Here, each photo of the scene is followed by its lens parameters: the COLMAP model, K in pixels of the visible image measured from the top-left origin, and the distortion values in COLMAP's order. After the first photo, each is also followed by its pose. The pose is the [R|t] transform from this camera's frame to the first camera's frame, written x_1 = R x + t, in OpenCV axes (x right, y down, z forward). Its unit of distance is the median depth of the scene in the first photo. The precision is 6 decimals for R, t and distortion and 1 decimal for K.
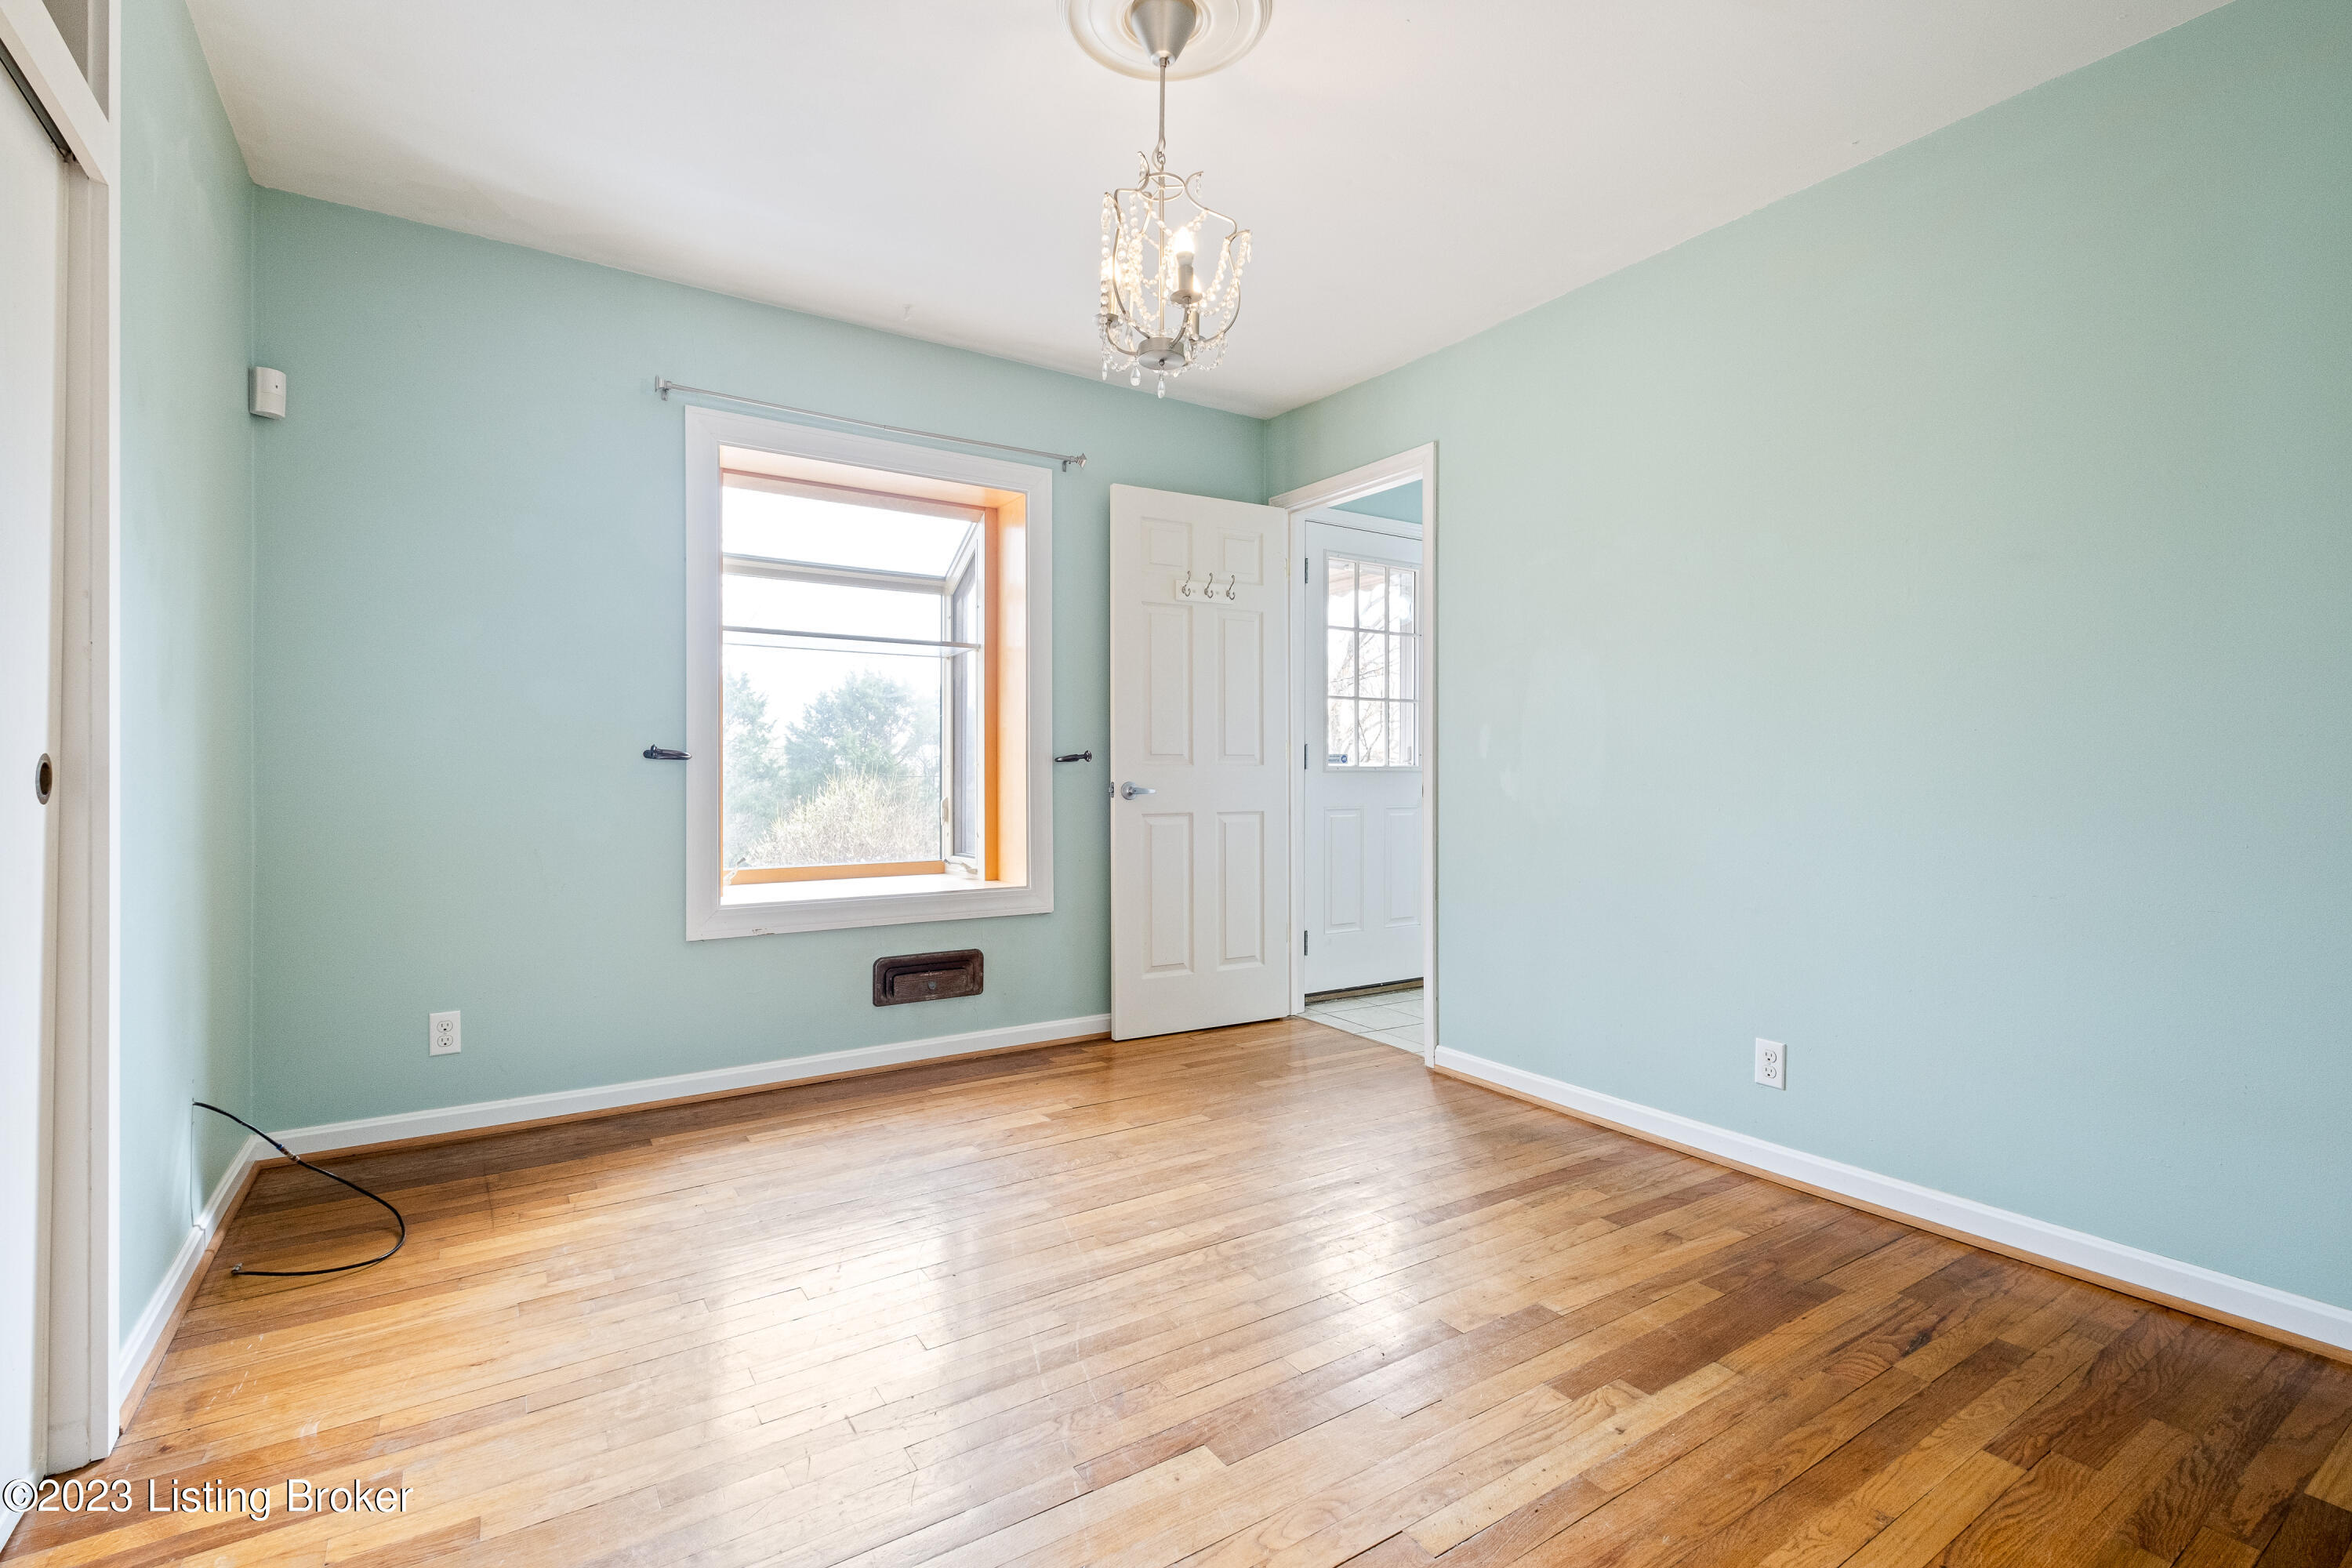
lens RADIAL K [[1053.2, 0, 1162.8], [0, 1053.2, 775.5], [0, 0, 1]] dist [0.002544, 0.000413]
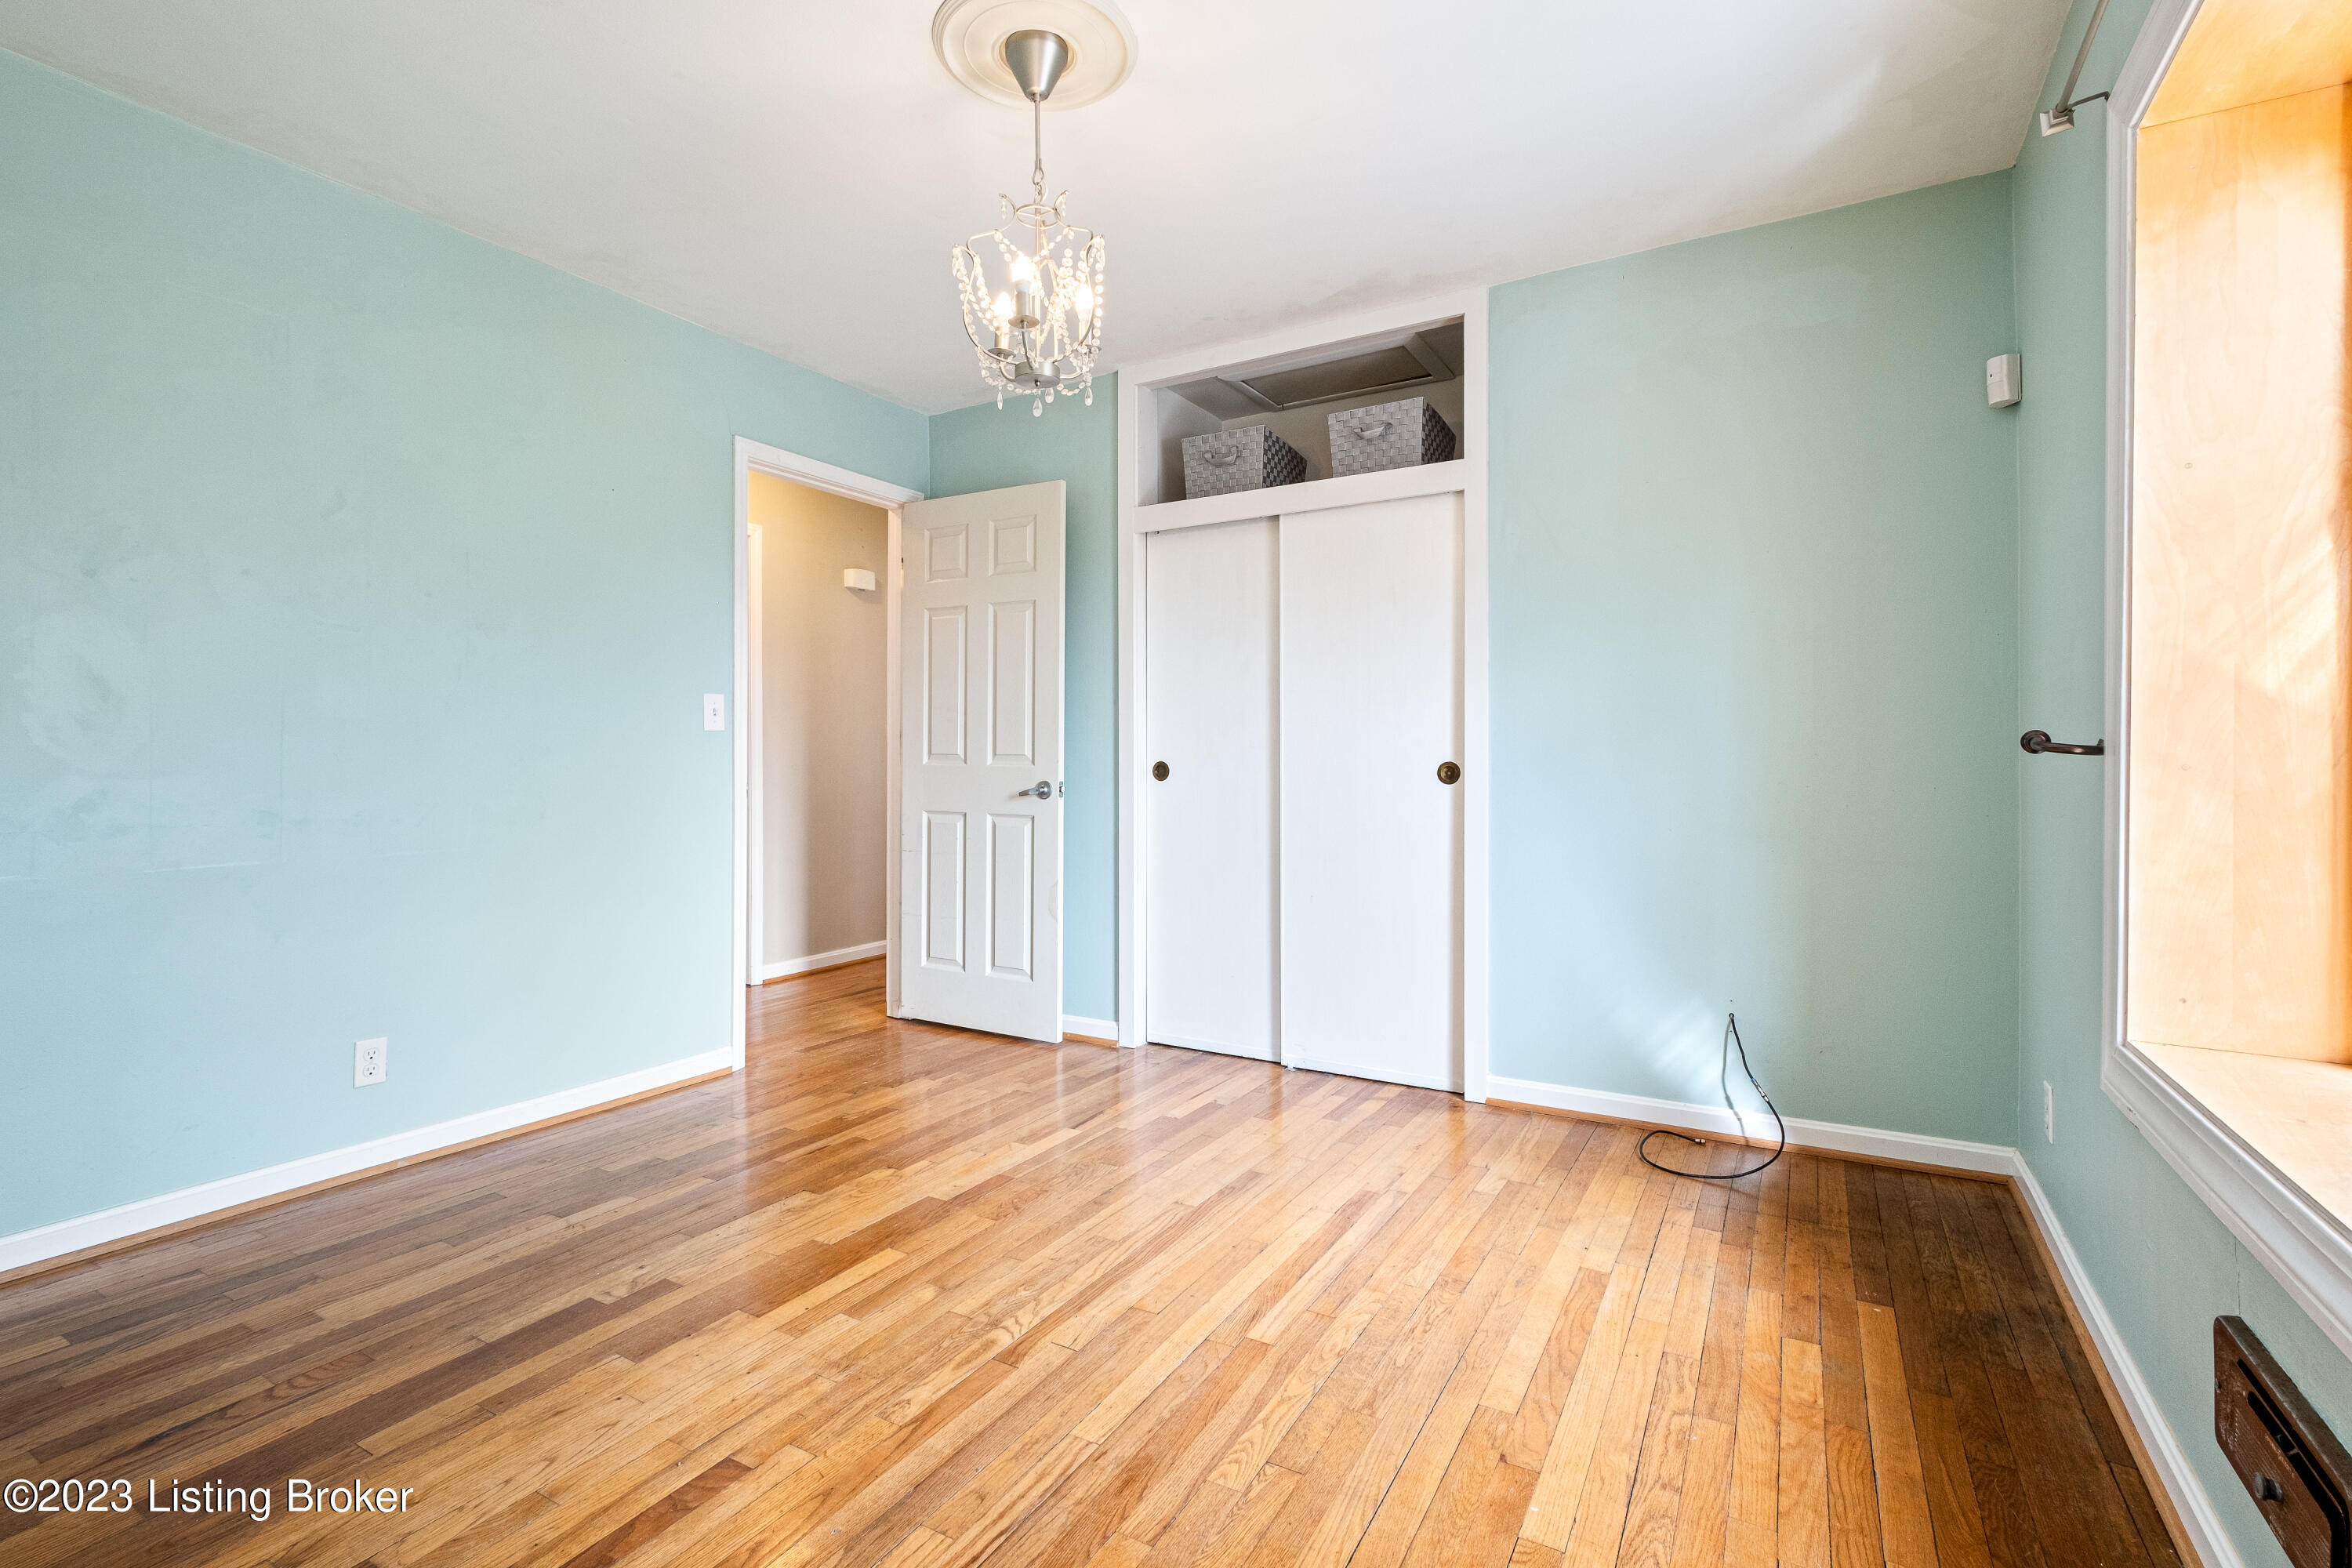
lens RADIAL K [[1053.2, 0, 1156.8], [0, 1053.2, 771.6], [0, 0, 1]] dist [0.002544, 0.000413]
pose [[-0.897333, -0.001548, -0.441352, 0.288947], [-0.005152, 0.999962, 0.006968, -0.008145], [0.441325, 0.008526, -0.897307, 1.627324]]
